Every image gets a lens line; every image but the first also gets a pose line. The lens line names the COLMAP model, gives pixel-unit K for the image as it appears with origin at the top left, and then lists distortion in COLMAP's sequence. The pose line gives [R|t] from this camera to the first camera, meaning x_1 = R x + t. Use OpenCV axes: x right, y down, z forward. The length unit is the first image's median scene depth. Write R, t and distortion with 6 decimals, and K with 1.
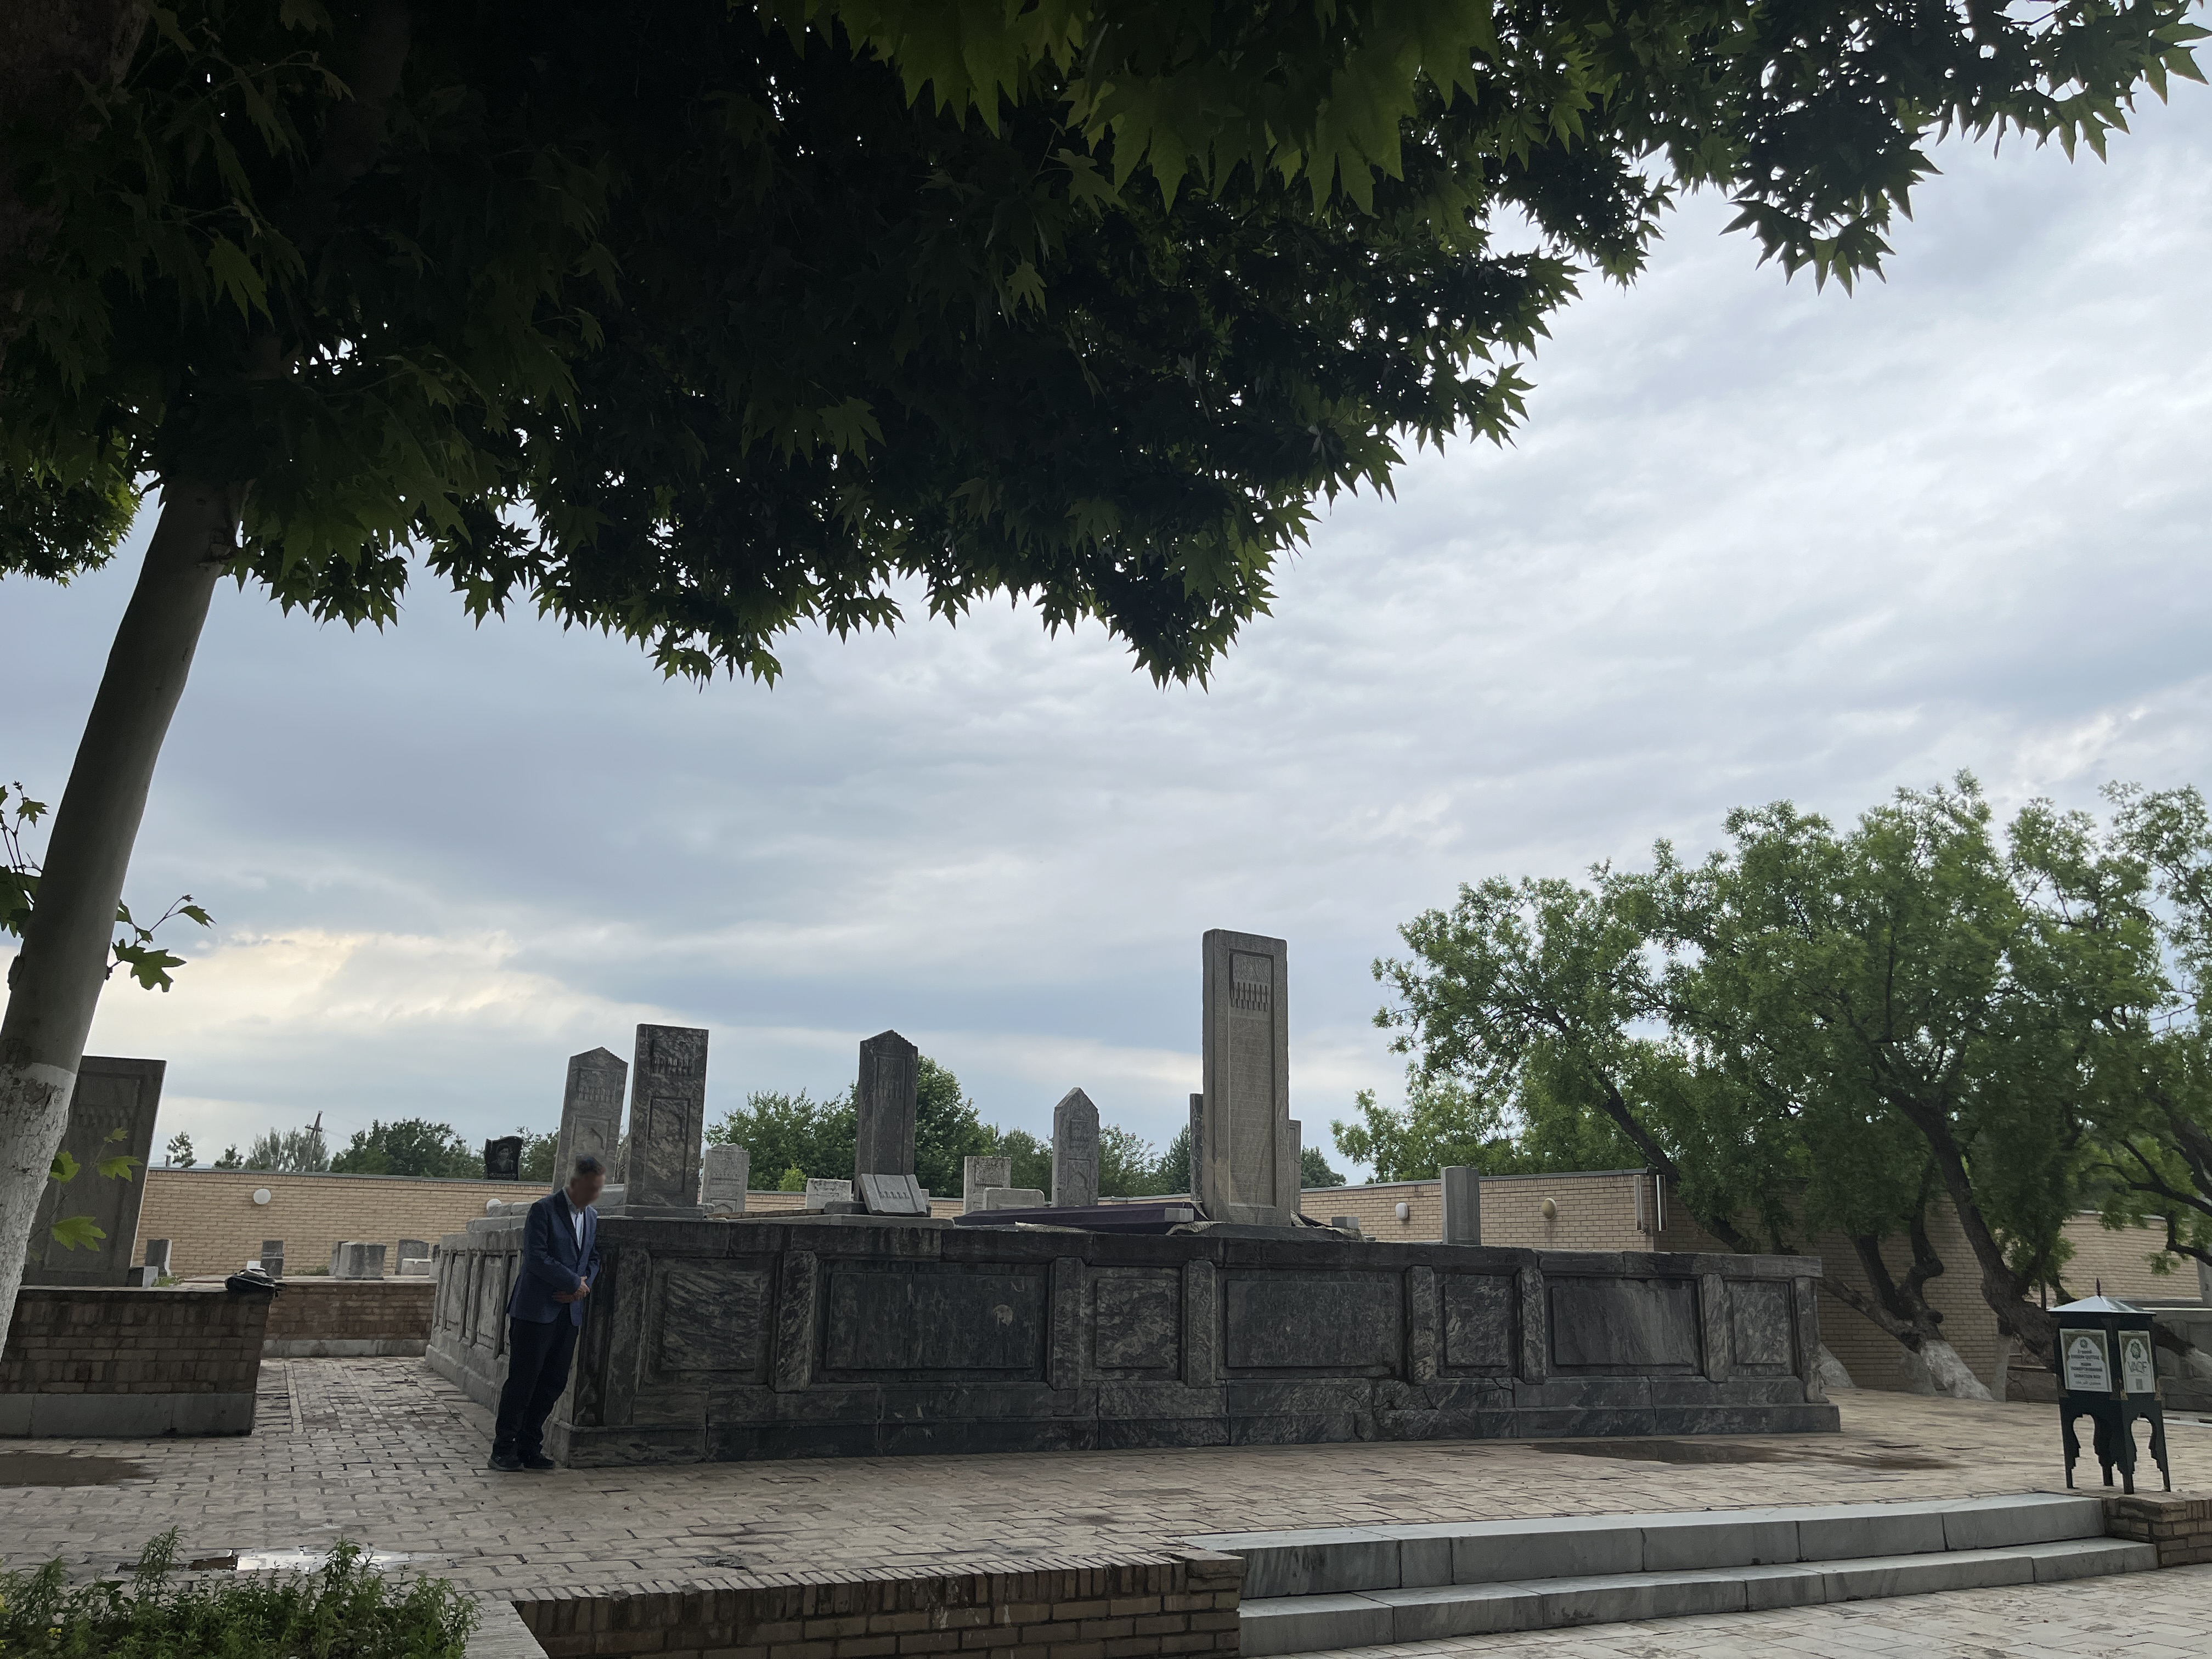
lens RADIAL K [[1668.7, 0, 1097.8], [0, 1668.7, 838.5], [0, 0, 1]] dist [0.065307, -0.085242]
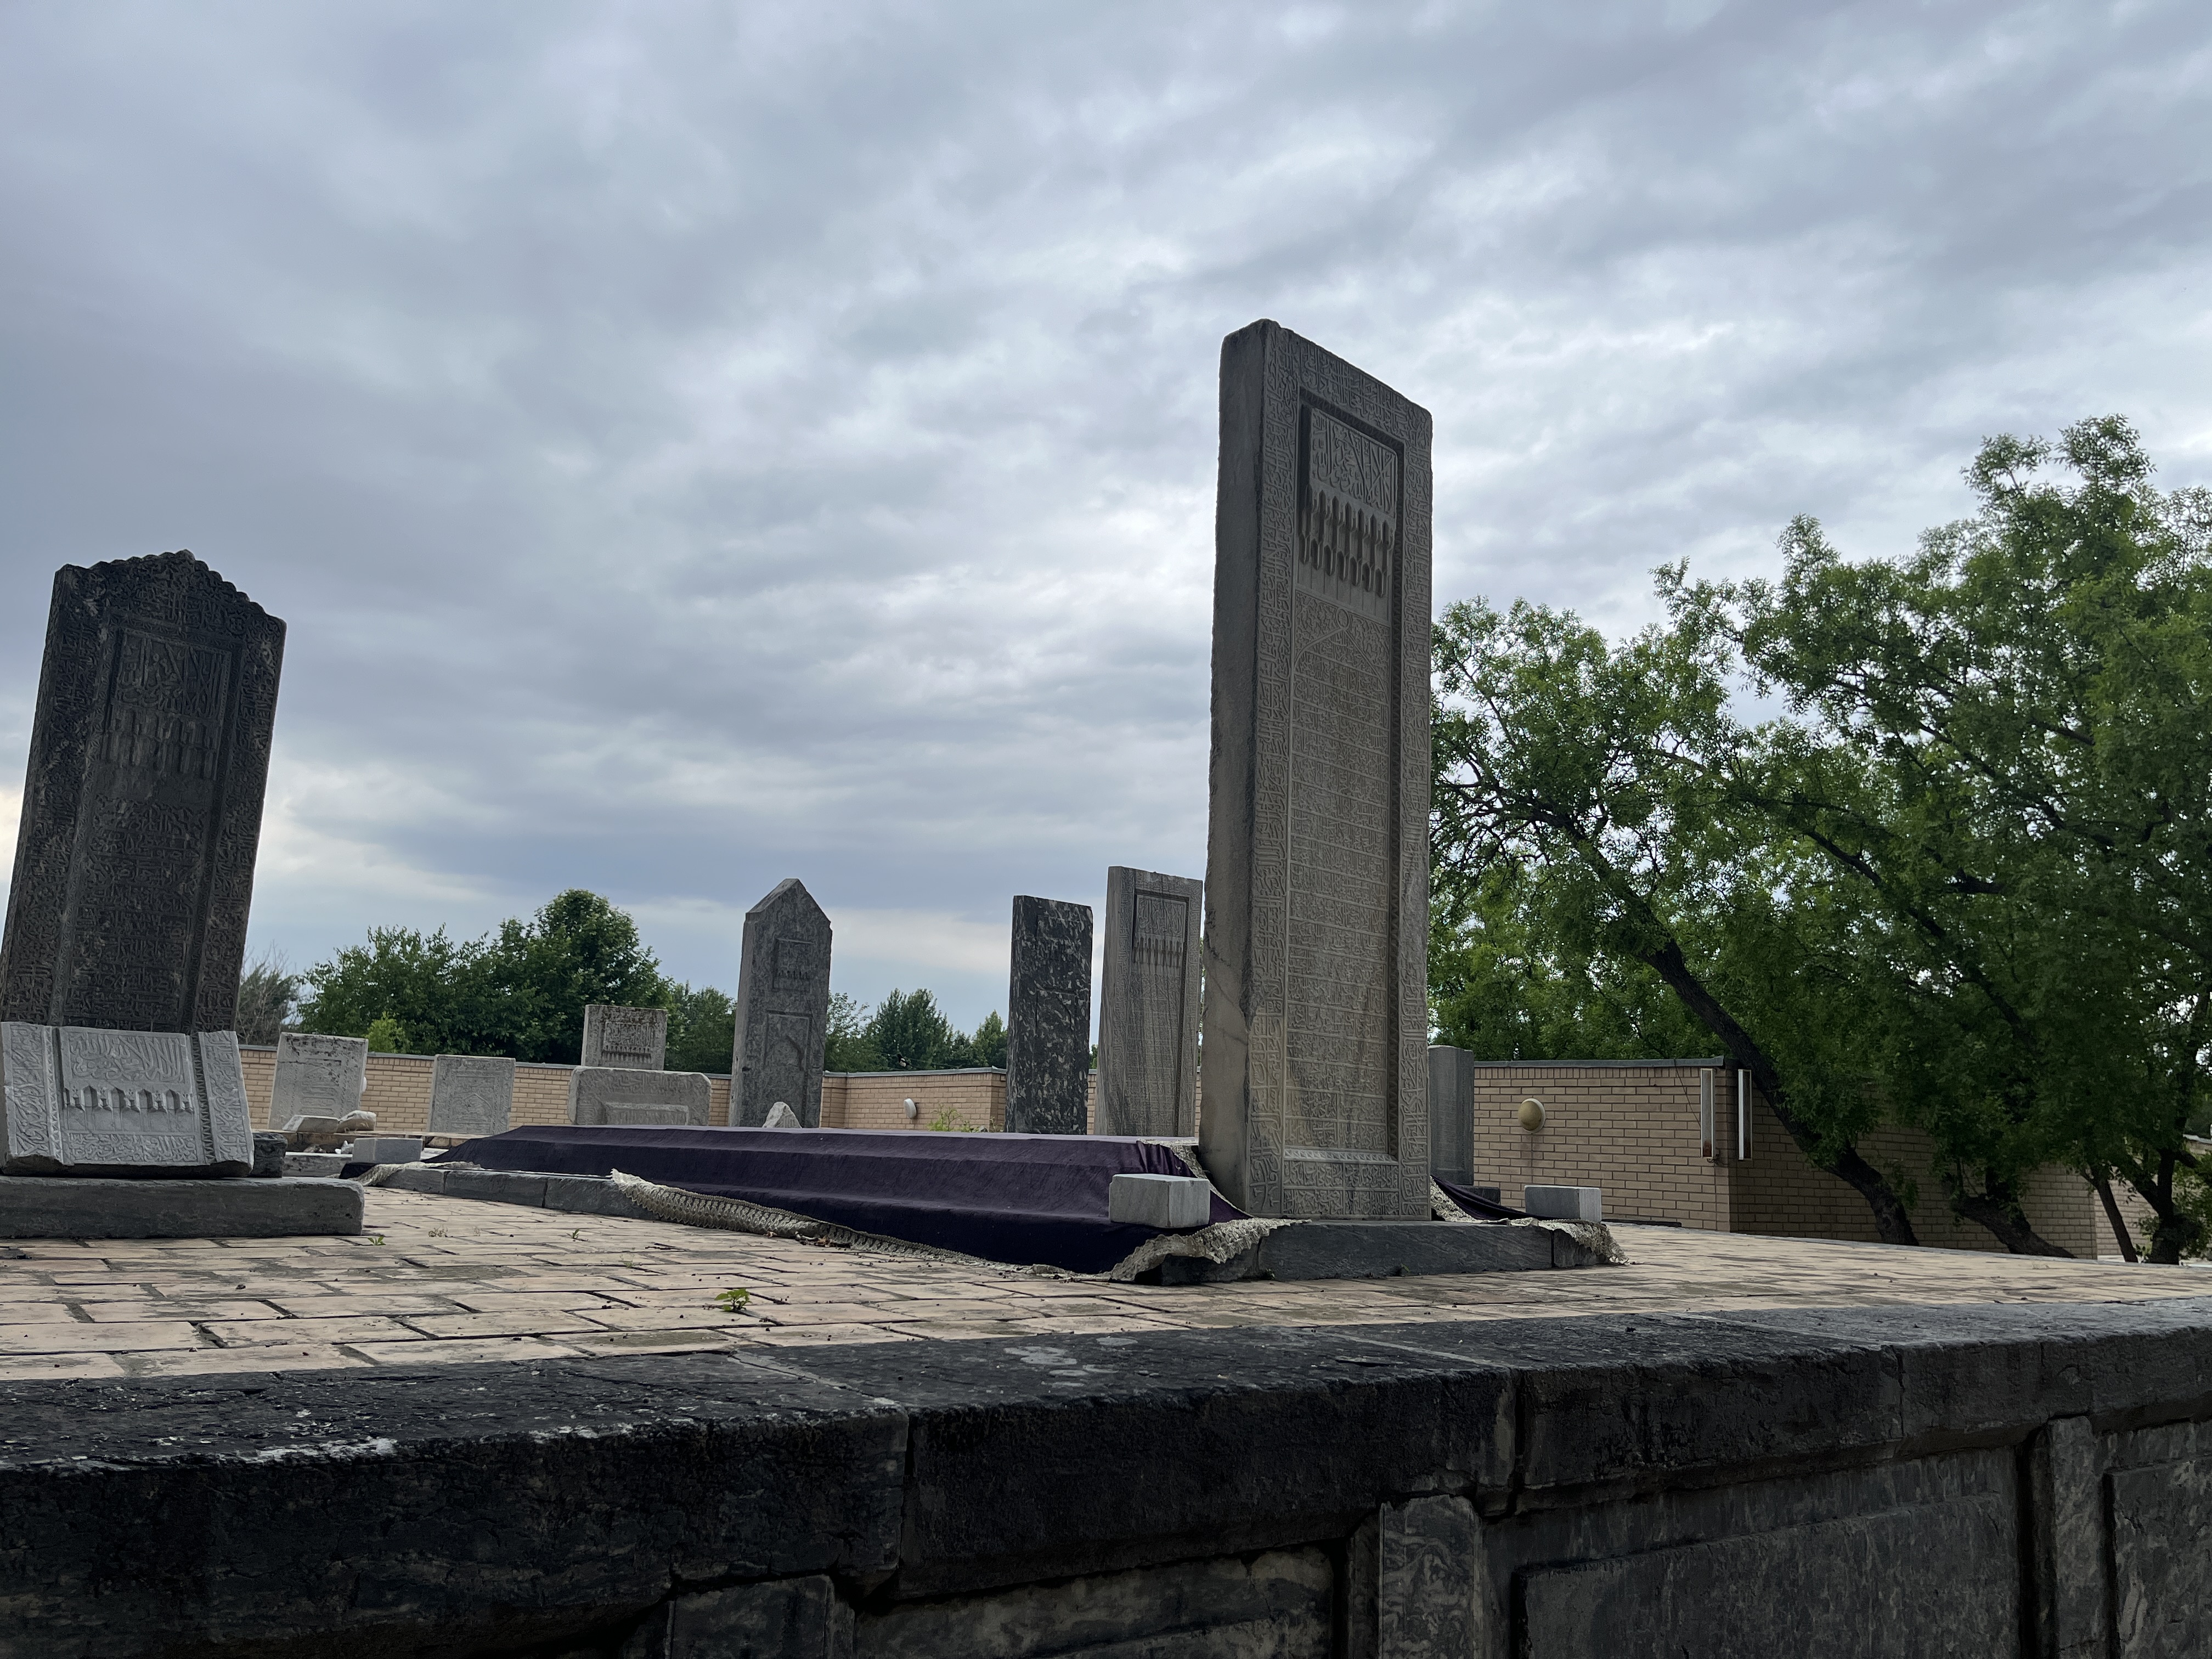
lens RADIAL K [[1668.7, 0, 1096.7], [0, 1668.7, 829.2], [0, 0, 1]] dist [0.065307, -0.085242]
pose [[0.983733, 0.053379, 0.171523, -0.015257], [-0.065456, 0.995701, 0.065542, 0.153645], [-0.167287, -0.075703, 0.982998, 0.774064]]
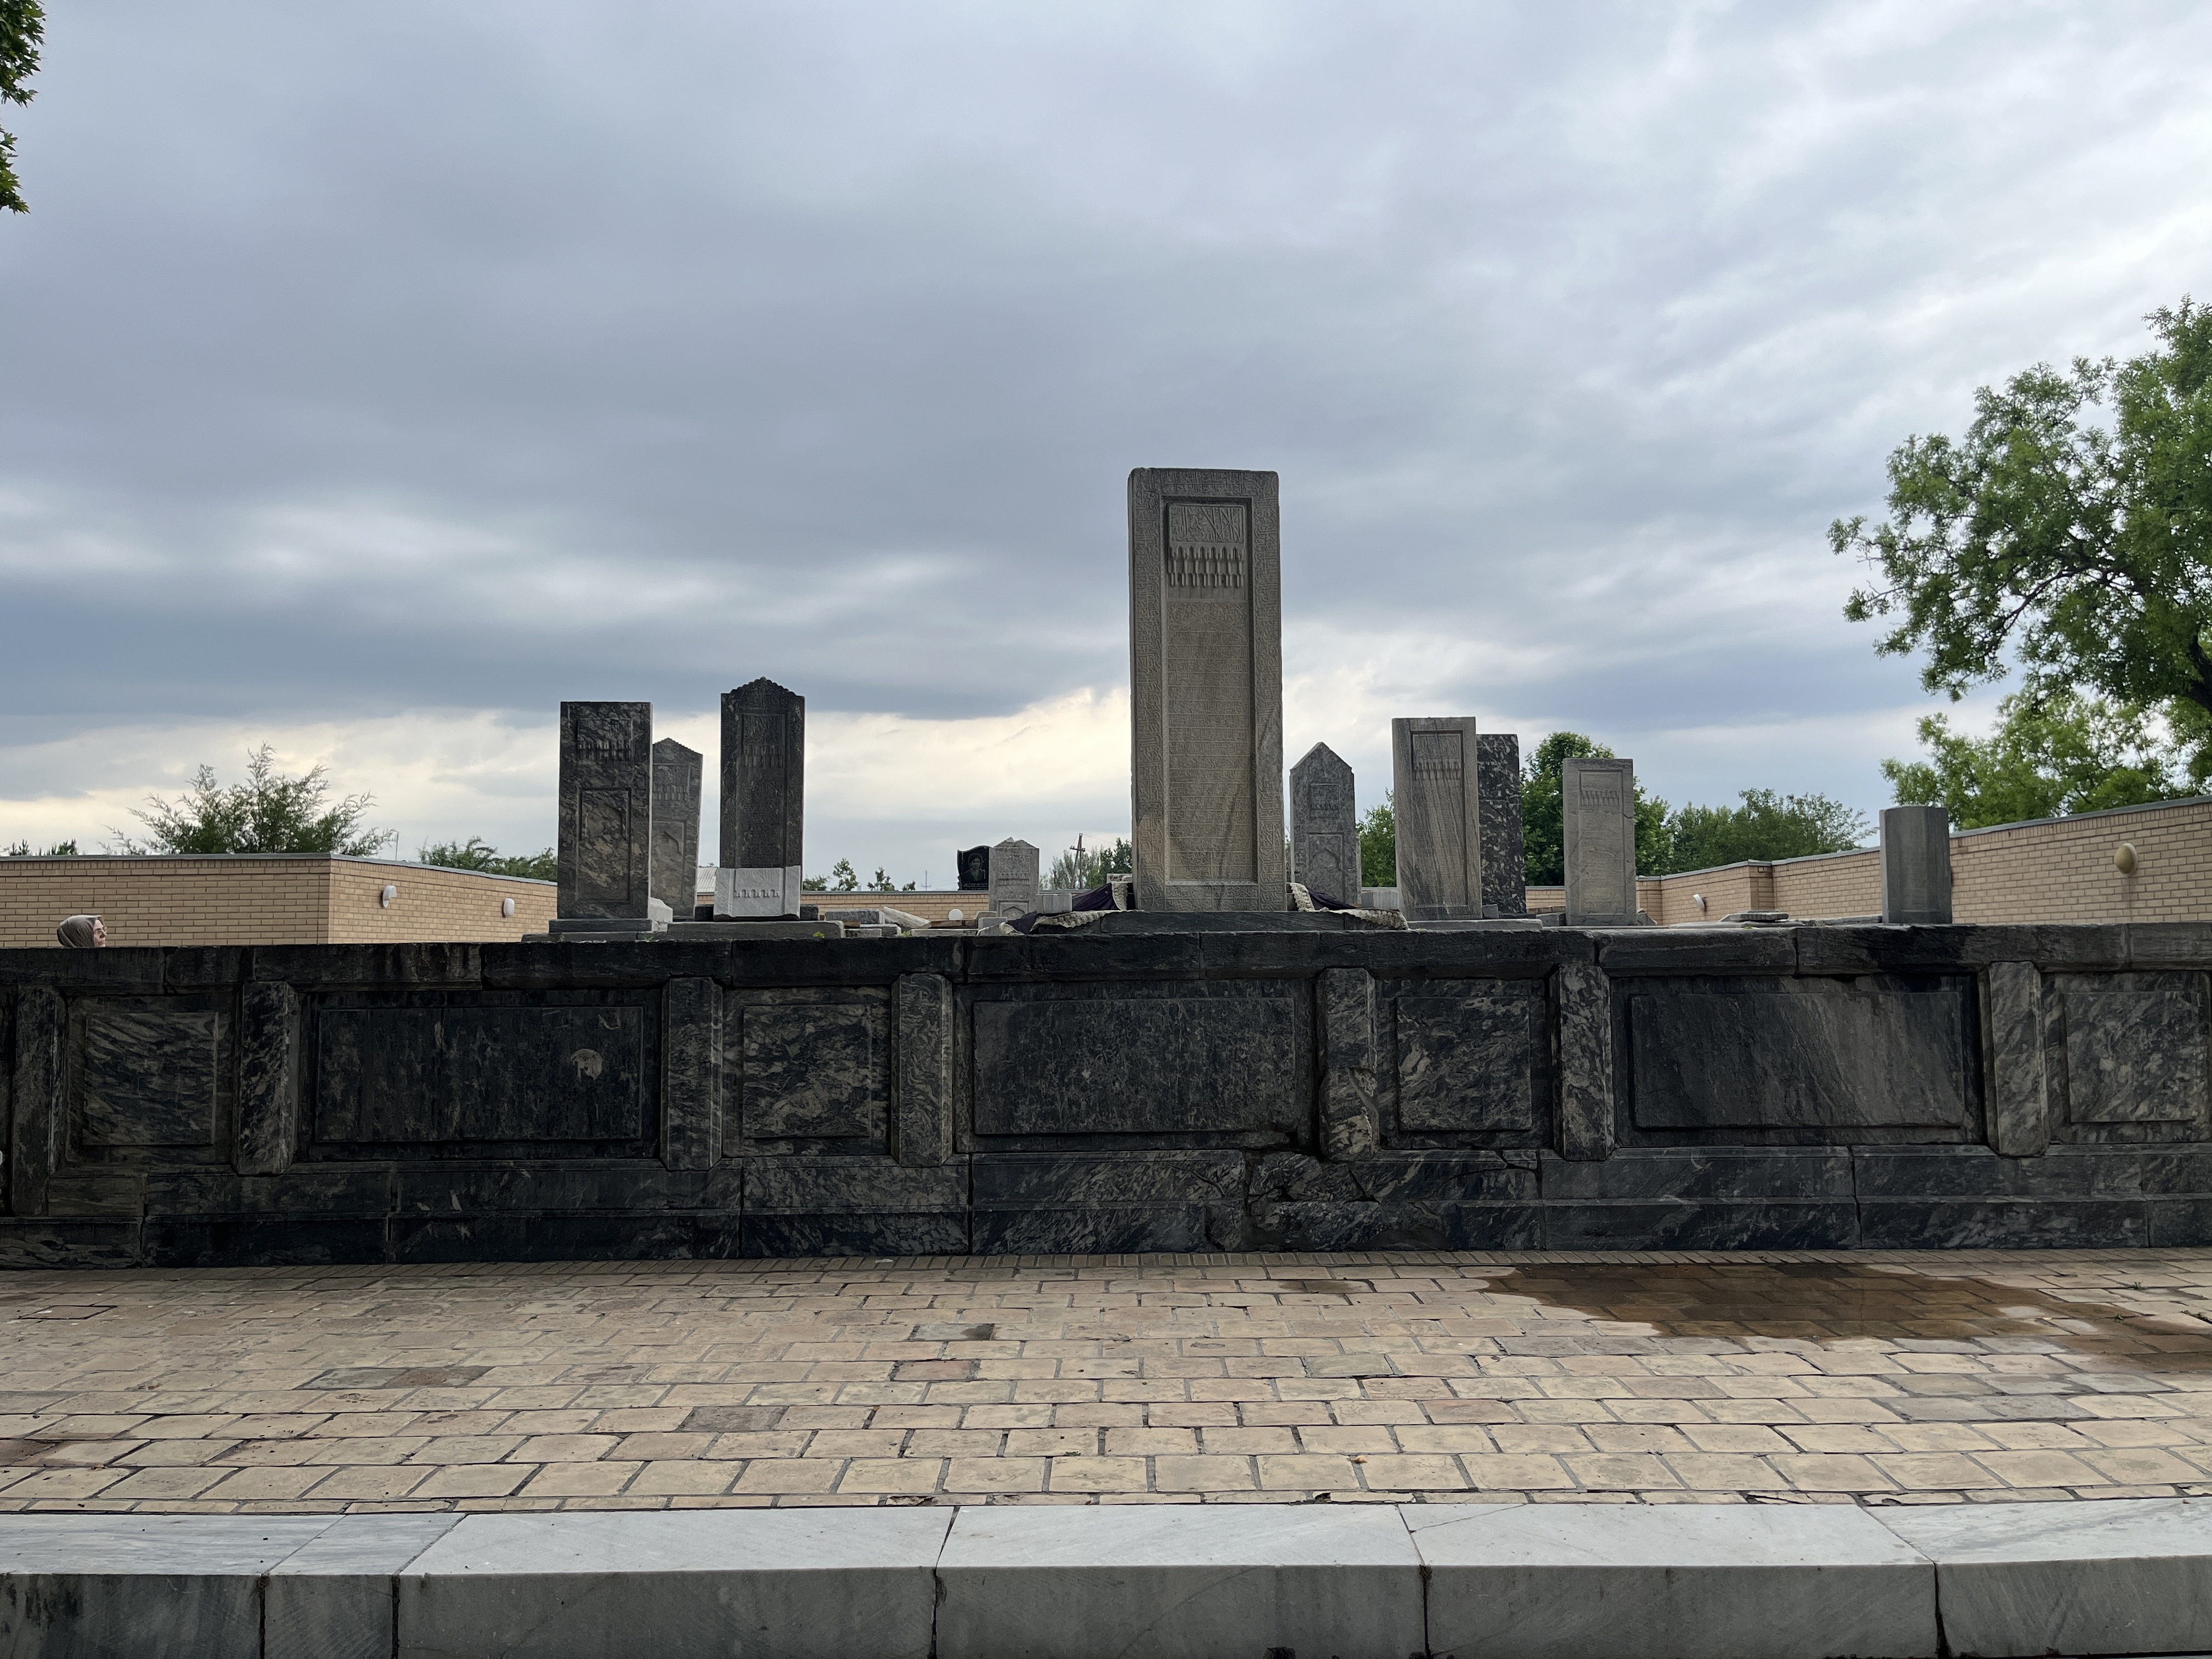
lens RADIAL K [[1668.7, 0, 1104.5], [0, 1668.7, 815.1], [0, 0, 1]] dist [0.065307, -0.085242]
pose [[0.893493, -0.068616, -0.443804, 0.386963], [0.139904, 0.981607, 0.129899, 0.114445], [0.426728, -0.178154, 0.886659, 0.455939]]
